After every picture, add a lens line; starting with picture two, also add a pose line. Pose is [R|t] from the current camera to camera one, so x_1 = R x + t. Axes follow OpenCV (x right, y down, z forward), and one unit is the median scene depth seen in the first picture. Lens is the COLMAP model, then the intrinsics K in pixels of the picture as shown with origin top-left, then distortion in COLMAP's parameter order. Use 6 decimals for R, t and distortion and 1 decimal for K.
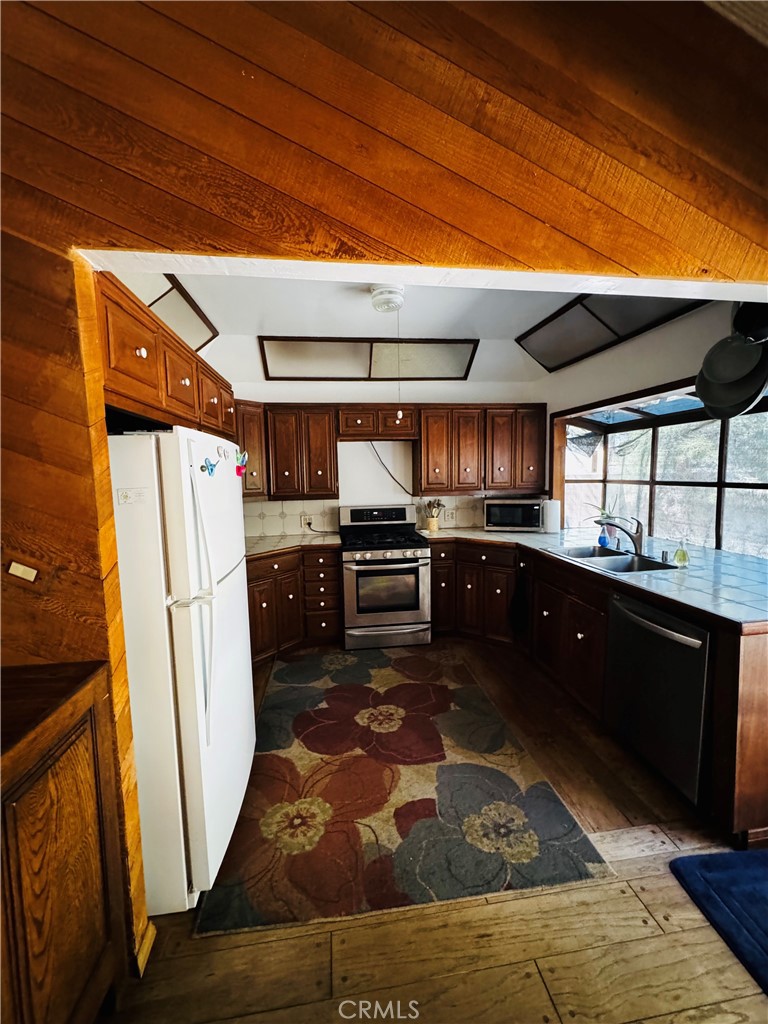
lens RADIAL K [[408.3, 0, 384.0], [0, 408.3, 512.0], [0, 0, 1]] dist [-0.000771, 0.000159]
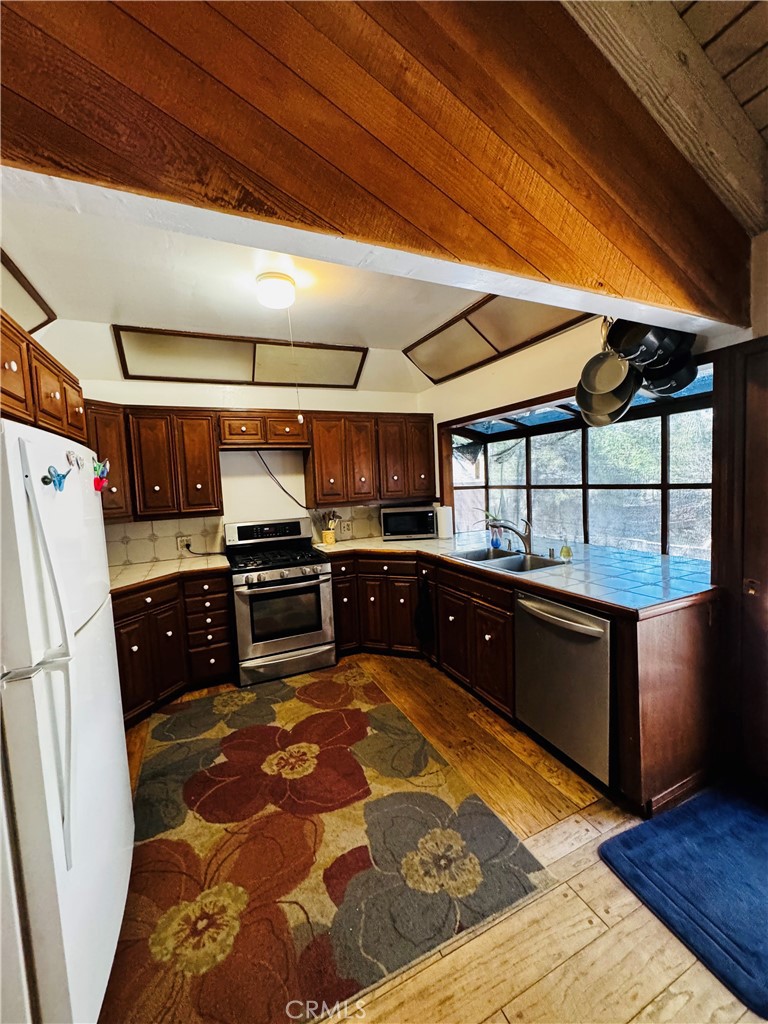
lens RADIAL K [[408.3, 0, 384.0], [0, 408.3, 512.0], [0, 0, 1]] dist [-0.000771, 0.000159]
pose [[0.957638, -0.045743, 0.284317, -0.049594], [0.054105, 0.998301, -0.021623, -0.002077], [-0.282845, 0.036091, 0.958486, 0.089889]]
